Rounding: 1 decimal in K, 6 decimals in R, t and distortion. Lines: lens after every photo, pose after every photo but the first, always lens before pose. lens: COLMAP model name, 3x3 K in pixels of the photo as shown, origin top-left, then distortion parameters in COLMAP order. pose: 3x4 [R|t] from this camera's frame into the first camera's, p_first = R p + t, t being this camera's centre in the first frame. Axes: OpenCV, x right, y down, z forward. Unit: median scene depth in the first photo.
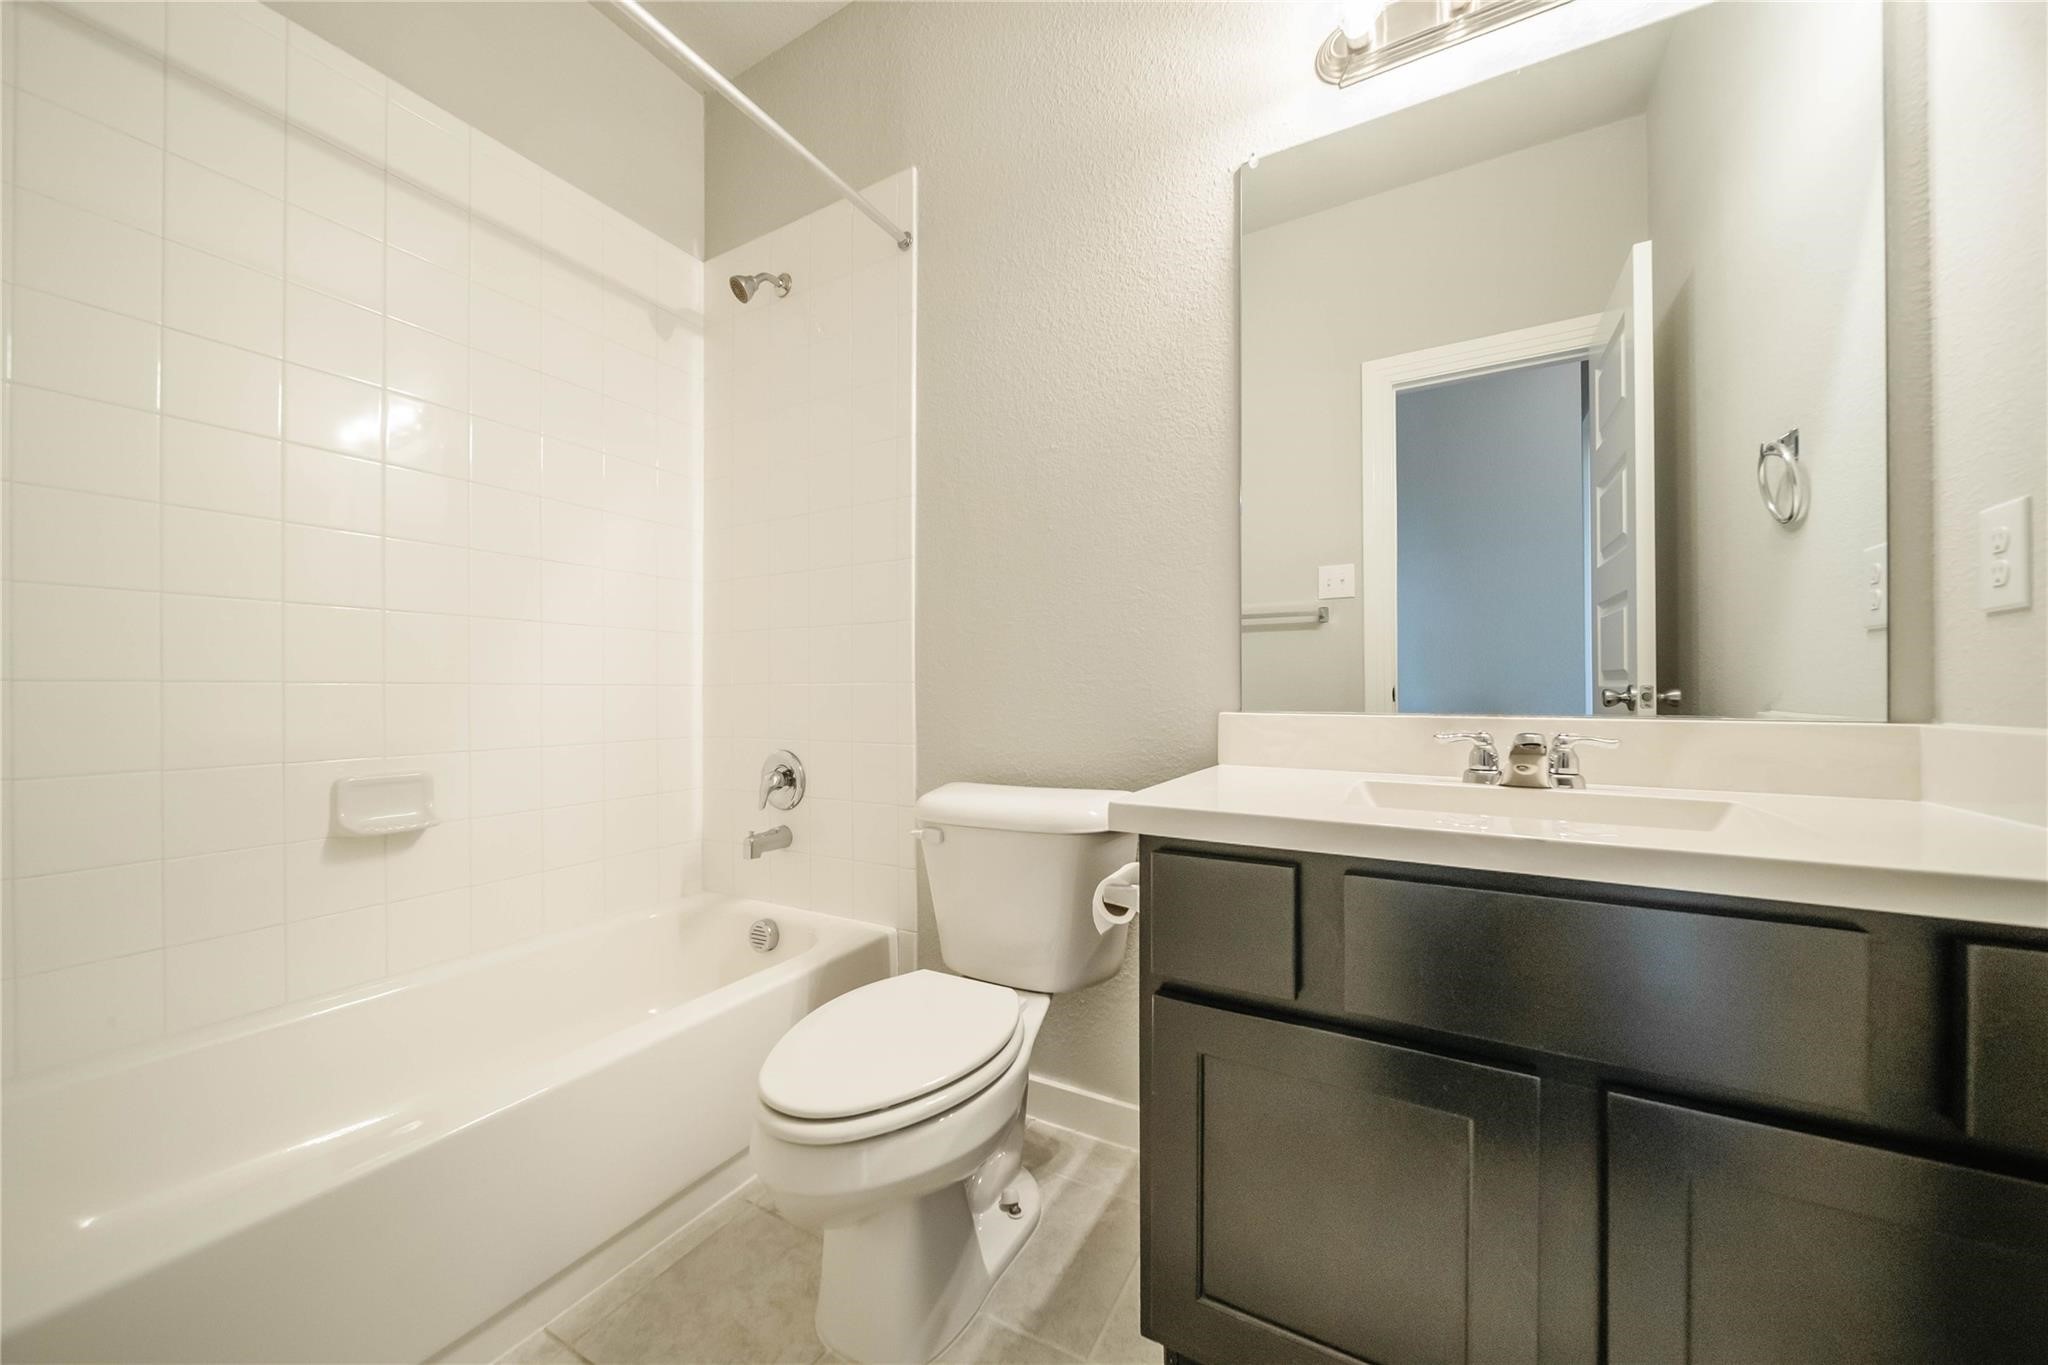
lens RADIAL K [[724.0, 0, 1018.8], [0, 724.0, 680.8], [0, 0, 1]] dist [0.000751, -0.001476]
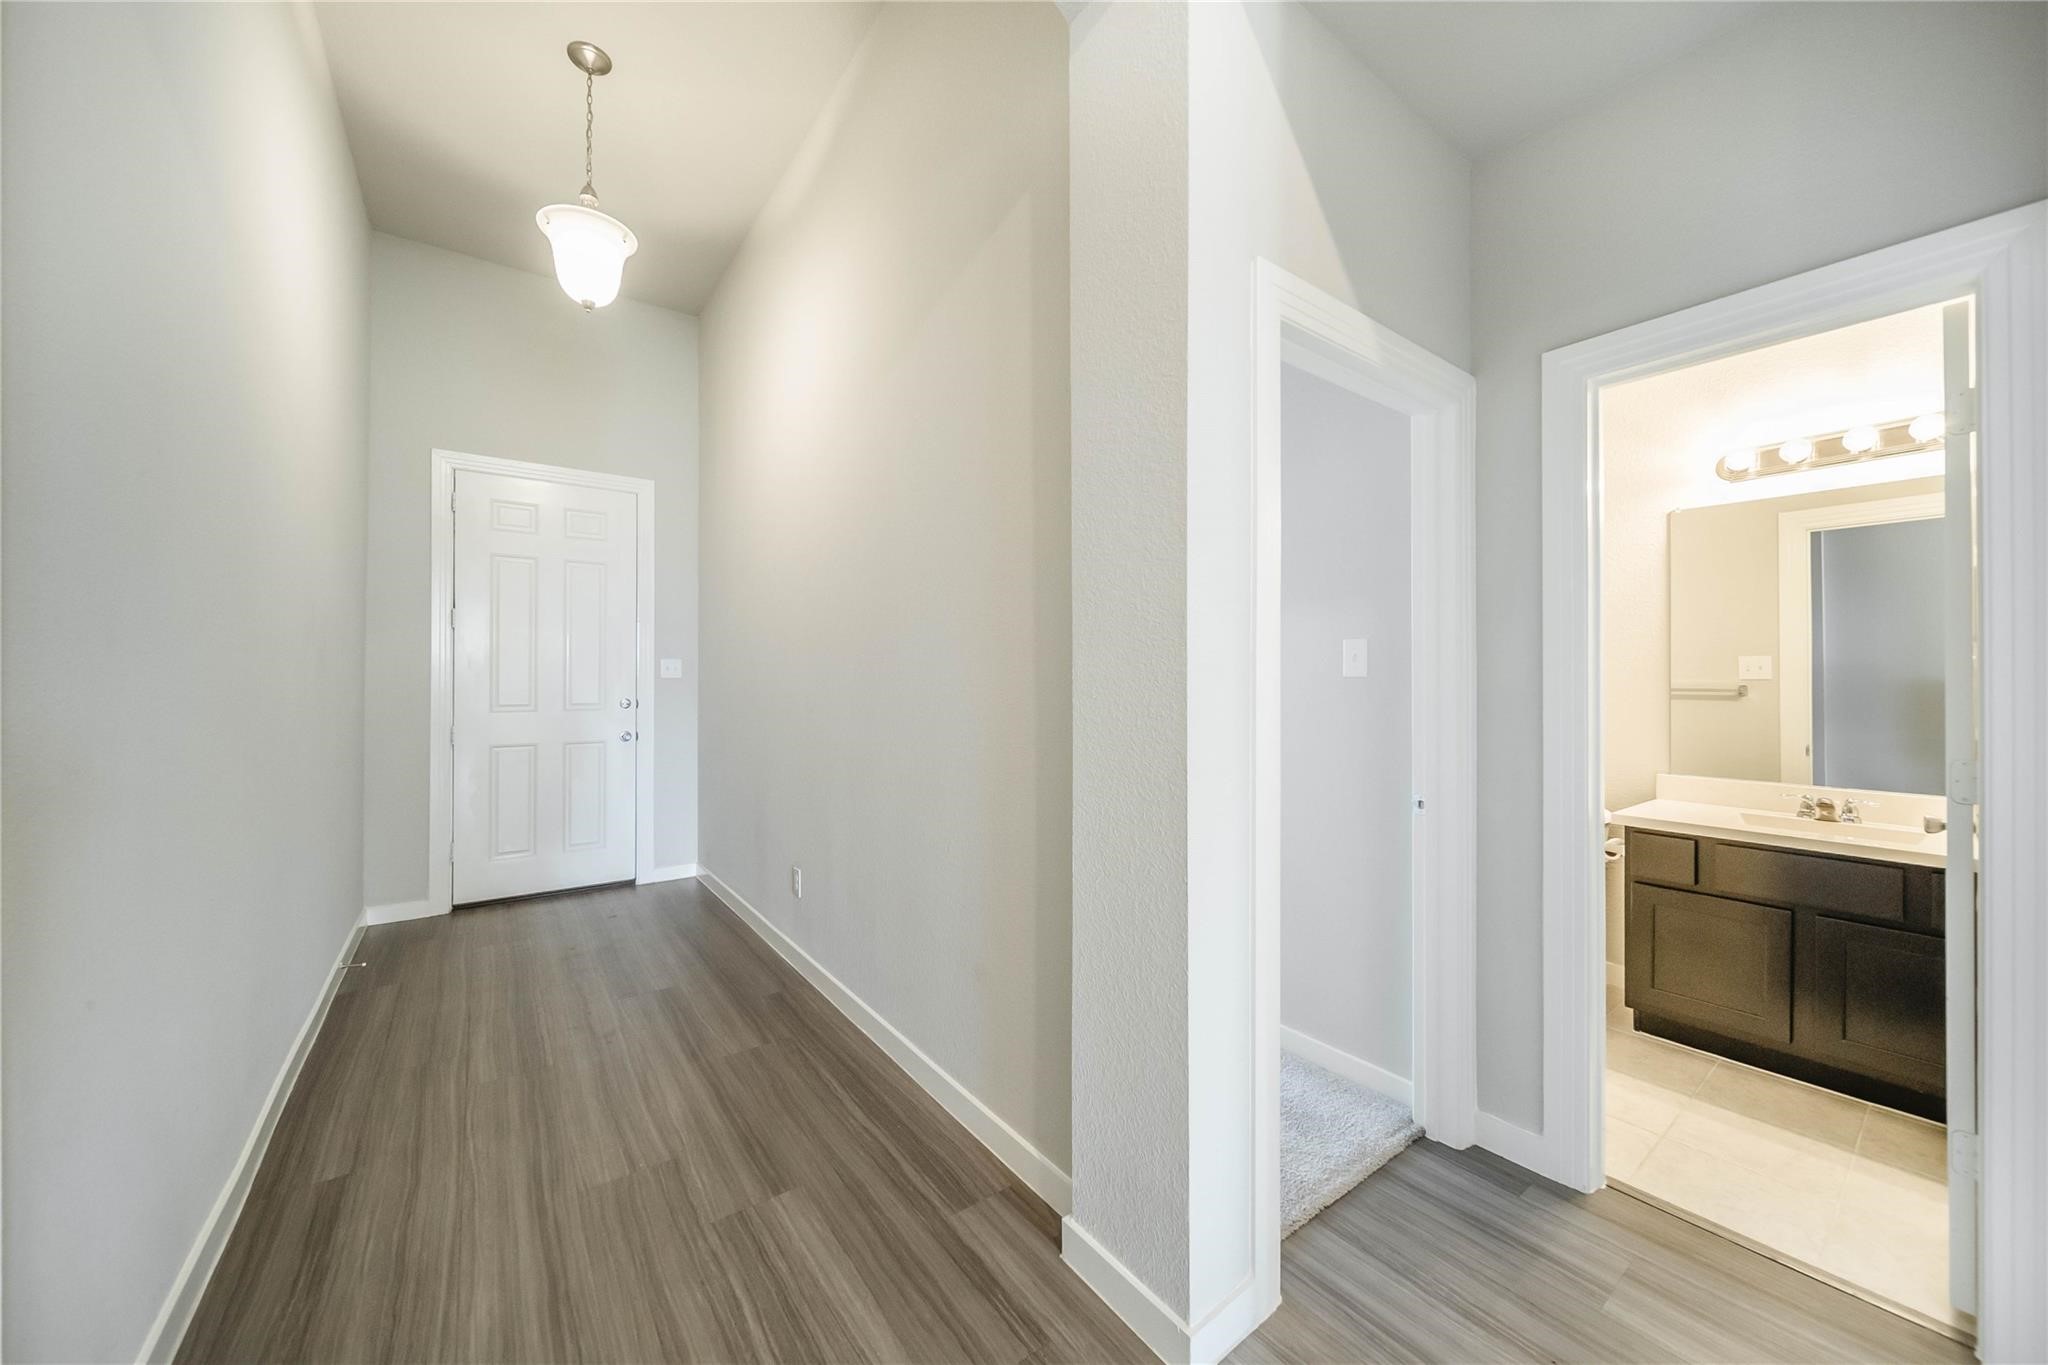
lens RADIAL K [[724.0, 0, 1027.2], [0, 724.0, 672.9], [0, 0, 1]] dist [0.000751, -0.001476]
pose [[0.910720, -0.002846, -0.413014, -0.591798], [0.006727, 0.999946, 0.007944, -0.316617], [0.412969, -0.010013, 0.910690, -1.893498]]
